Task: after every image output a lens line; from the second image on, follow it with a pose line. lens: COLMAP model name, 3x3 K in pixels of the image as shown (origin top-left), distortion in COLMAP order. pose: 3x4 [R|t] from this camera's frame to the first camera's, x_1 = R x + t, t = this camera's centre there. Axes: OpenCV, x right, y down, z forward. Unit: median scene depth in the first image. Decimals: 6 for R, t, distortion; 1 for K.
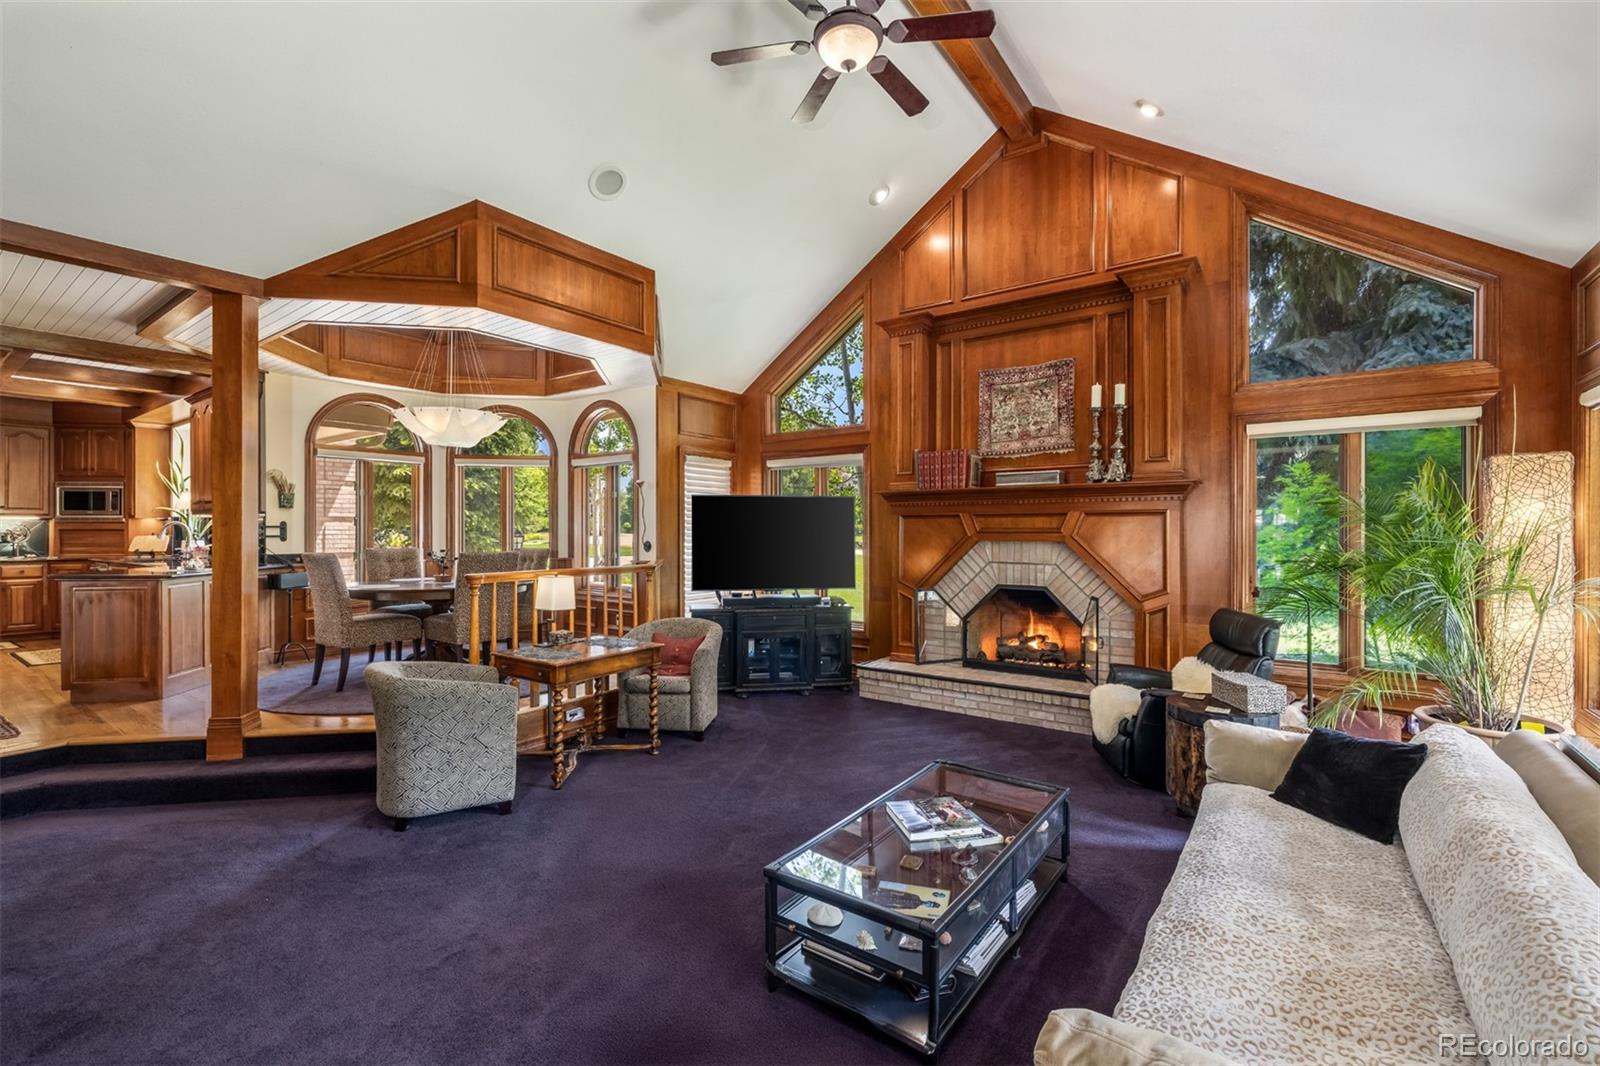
lens RADIAL K [[685.0, 0, 800.0], [0, 685.0, 533.0], [0, 0, 1]] dist [-0.000495, 0.000075]
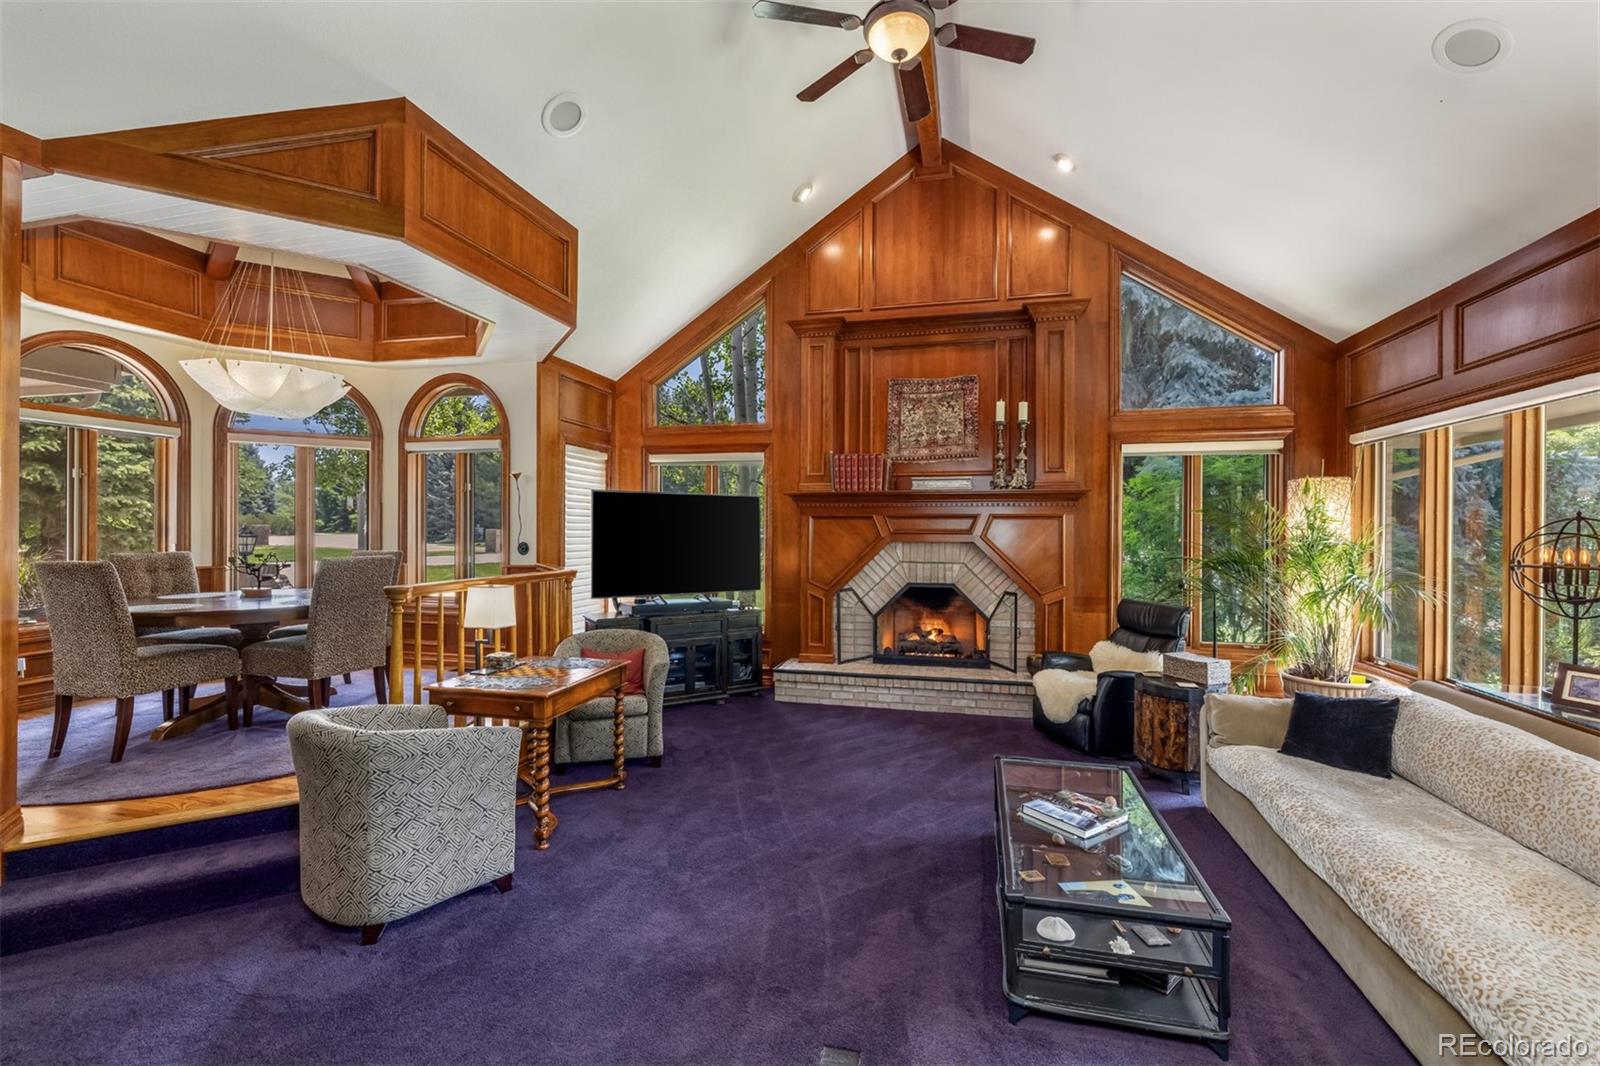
lens RADIAL K [[674.4, 0, 800.0], [0, 674.4, 533.0], [0, 0, 1]] dist [0.000499, -0.000132]
pose [[0.926035, 0.003616, 0.377421, -0.271914], [-0.003493, 0.999993, -0.001009, -0.000011], [-0.377422, -0.000384, 0.926041, 0.105040]]
